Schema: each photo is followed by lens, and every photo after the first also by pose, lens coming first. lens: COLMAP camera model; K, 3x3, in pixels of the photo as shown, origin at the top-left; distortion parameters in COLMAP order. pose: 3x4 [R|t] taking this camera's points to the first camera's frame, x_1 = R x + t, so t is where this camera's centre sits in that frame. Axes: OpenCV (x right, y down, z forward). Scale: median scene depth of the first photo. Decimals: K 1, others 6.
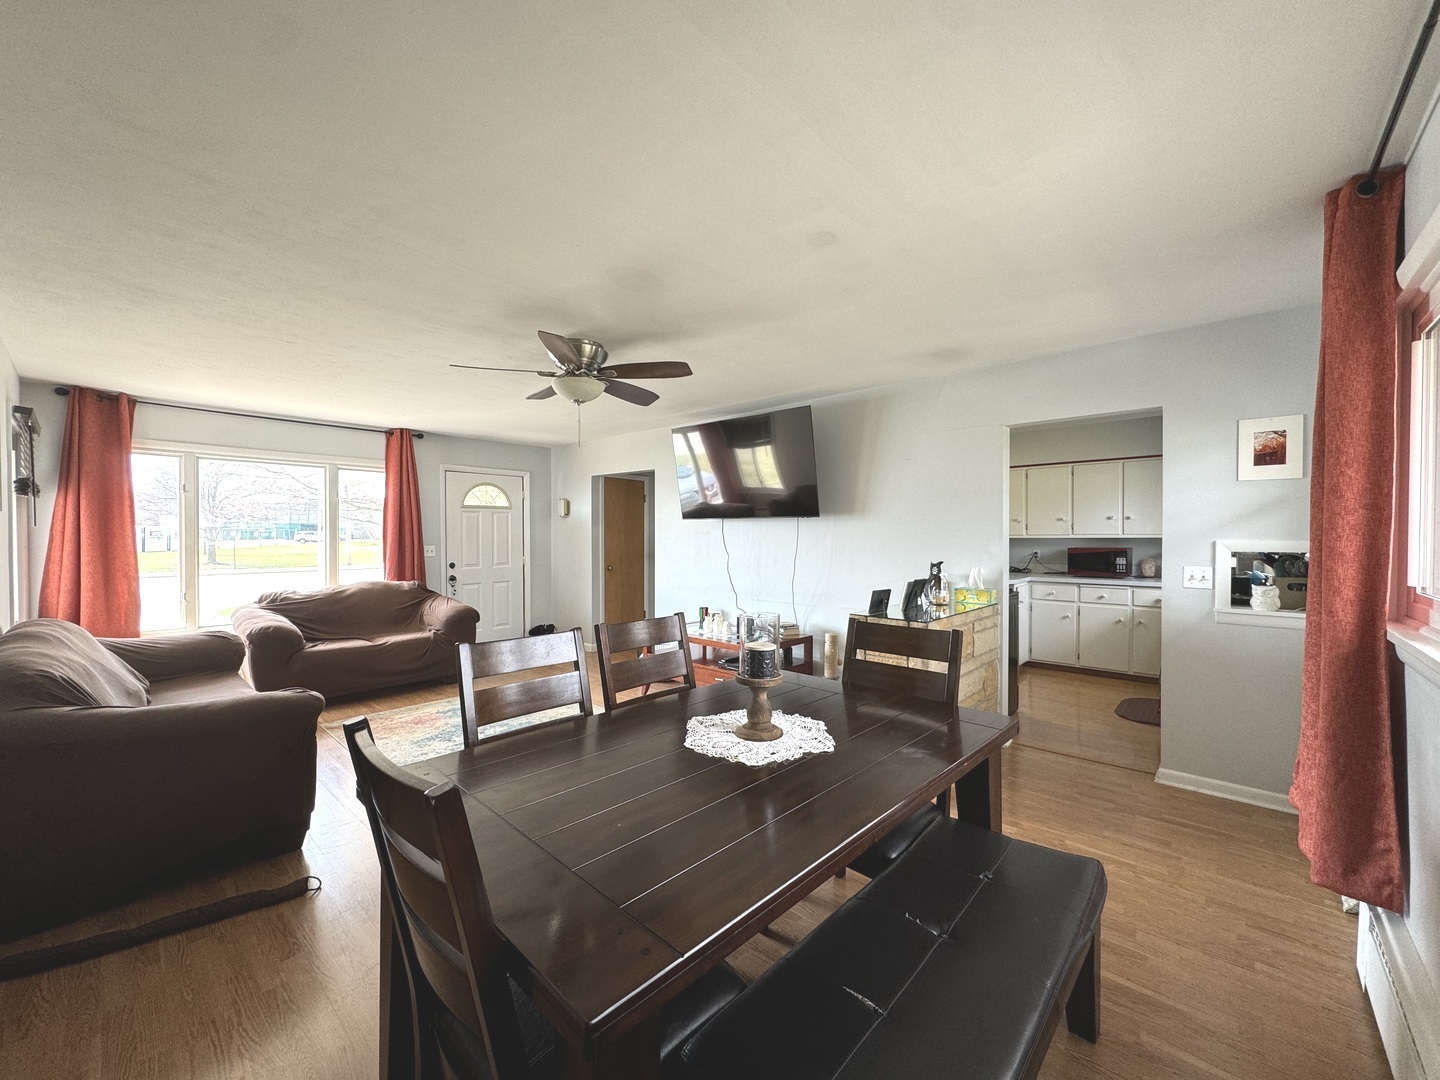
lens RADIAL K [[572.5, 0, 720.0], [0, 572.5, 540.0], [0, 0, 1]] dist [-0.000952, 0.000014]
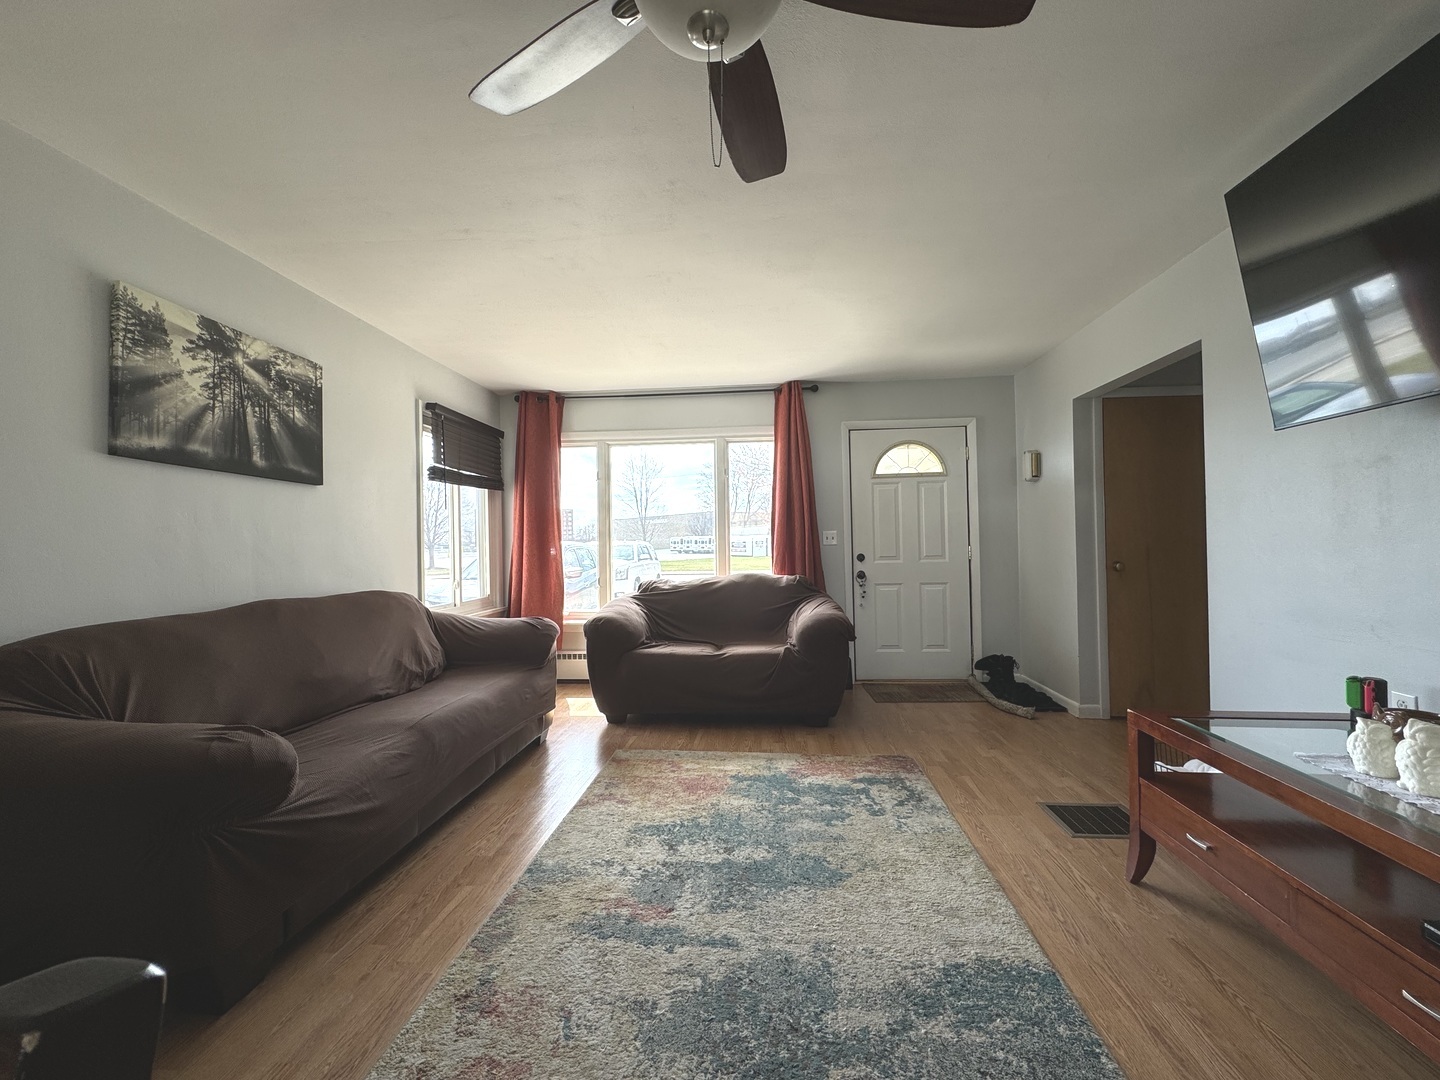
lens RADIAL K [[572.5, 0, 720.0], [0, 572.5, 540.0], [0, 0, 1]] dist [-0.000952, 0.000014]
pose [[0.604013, -0.016961, -0.796794, 0.010483], [0.008120, 0.999853, -0.015128, 0.035097], [0.796933, 0.002668, 0.604061, 0.458185]]
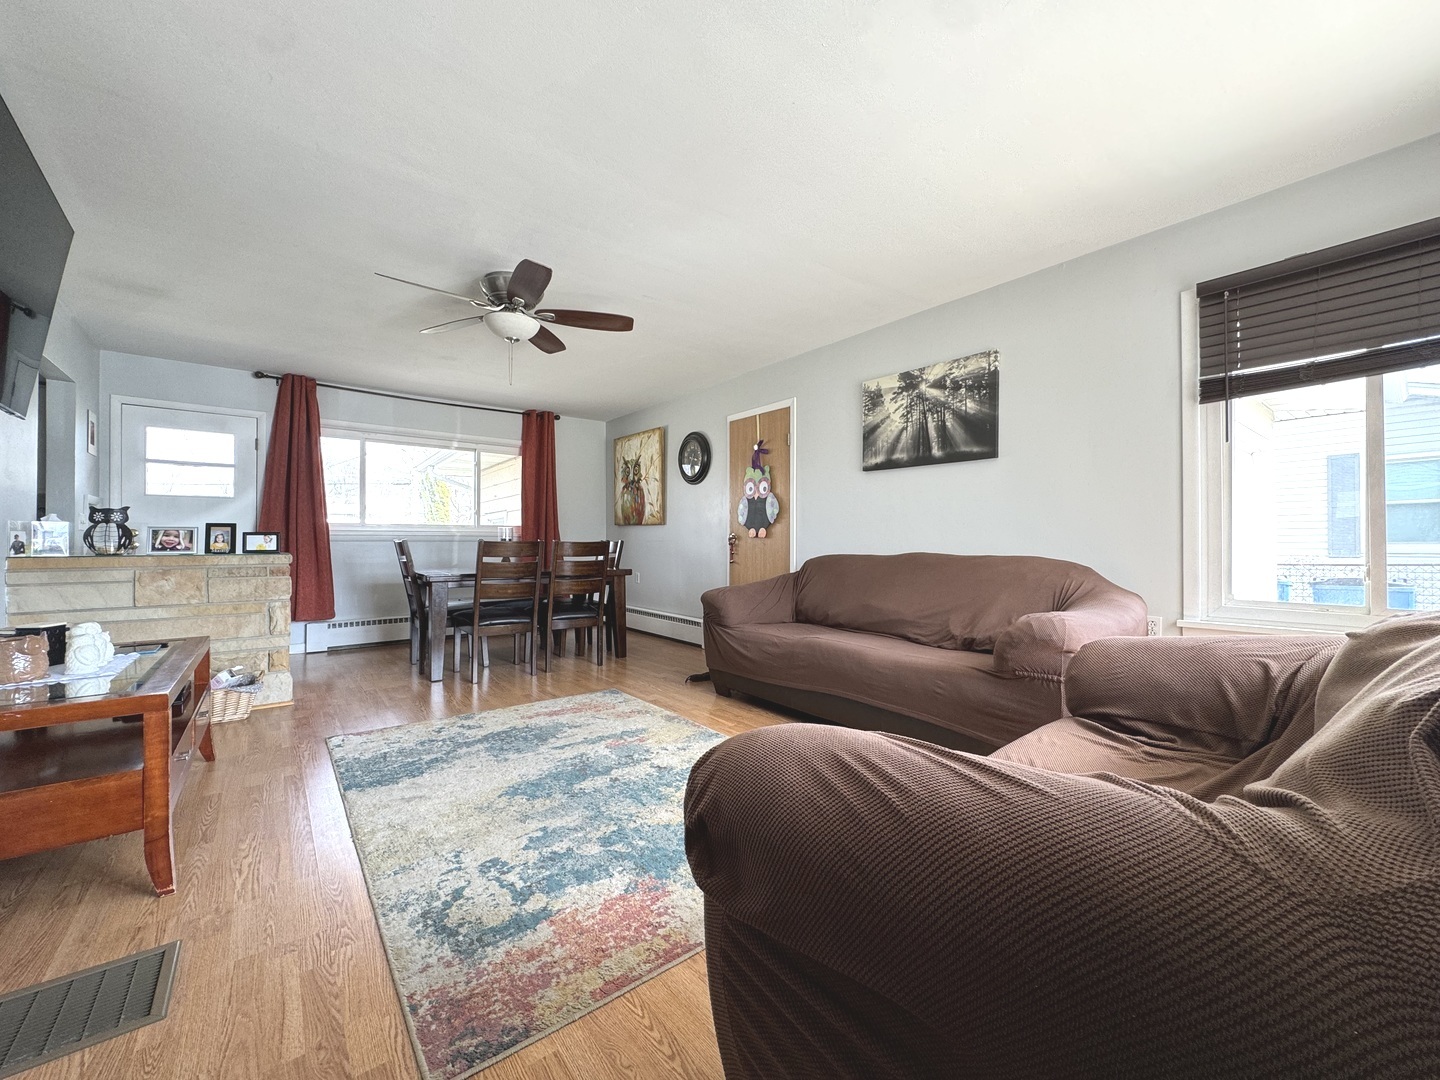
lens RADIAL K [[572.5, 0, 720.0], [0, 572.5, 540.0], [0, 0, 1]] dist [-0.000952, 0.000014]
pose [[-0.987270, 0.002749, 0.159028, -0.433172], [0.003328, 0.999989, 0.003371, 0.055202], [-0.159017, 0.003857, -0.987268, 1.093794]]
